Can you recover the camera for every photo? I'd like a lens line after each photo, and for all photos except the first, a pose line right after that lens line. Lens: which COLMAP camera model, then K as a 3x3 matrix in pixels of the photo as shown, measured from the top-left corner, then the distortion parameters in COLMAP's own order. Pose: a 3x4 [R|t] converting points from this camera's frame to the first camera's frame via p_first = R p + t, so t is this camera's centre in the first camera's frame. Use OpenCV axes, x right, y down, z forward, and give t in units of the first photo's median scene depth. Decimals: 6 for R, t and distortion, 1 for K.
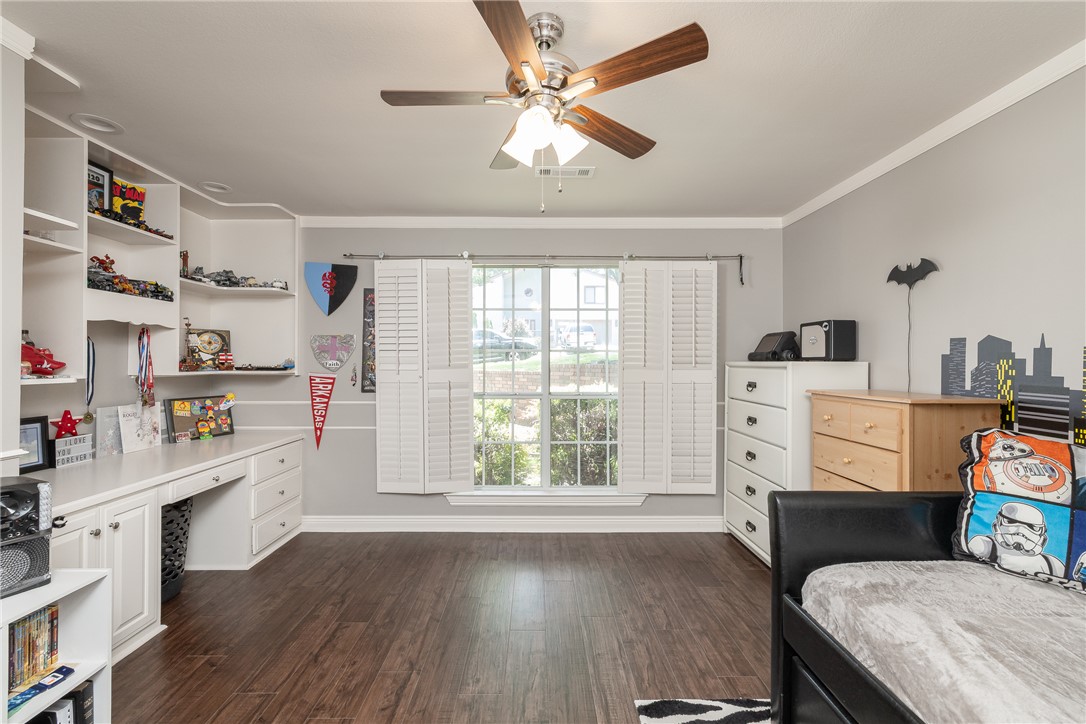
lens RADIAL K [[461.5, 0, 538.6], [0, 461.5, 362.7], [0, 0, 1]] dist [-0.000310, 0.000363]
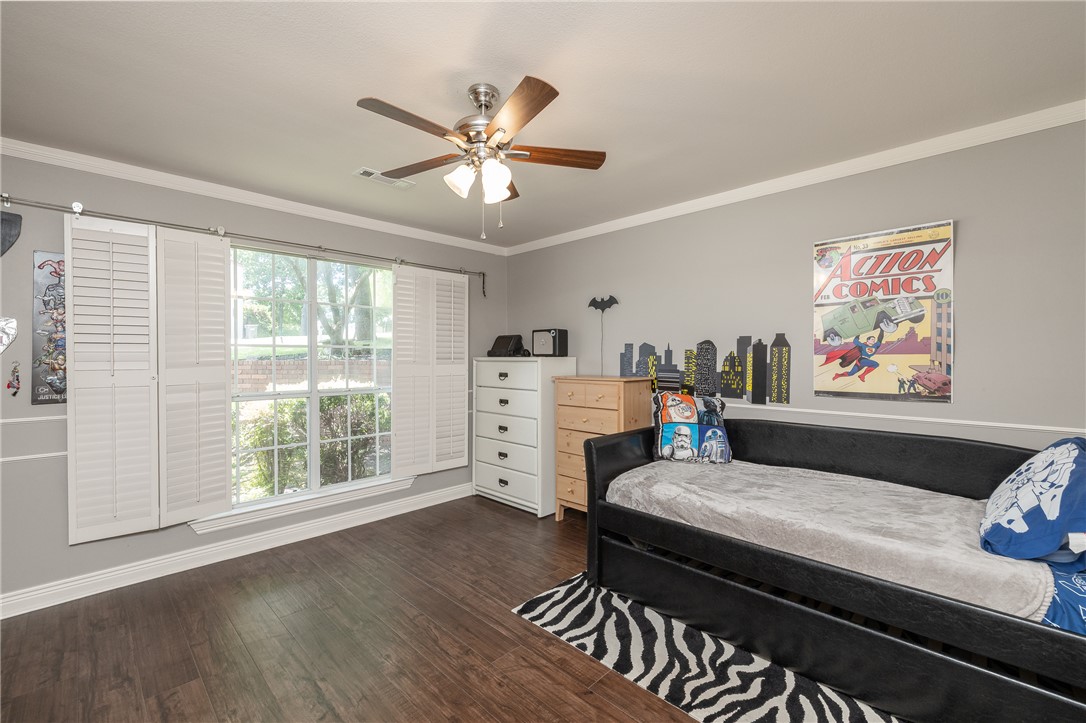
lens RADIAL K [[461.5, 0, 538.6], [0, 461.5, 362.2], [0, 0, 1]] dist [-0.000310, 0.000363]
pose [[0.706446, -0.010520, 0.707689, -0.543858], [0.004332, 0.999935, 0.010541, -0.002289], [-0.707754, -0.004381, 0.706445, -0.000255]]
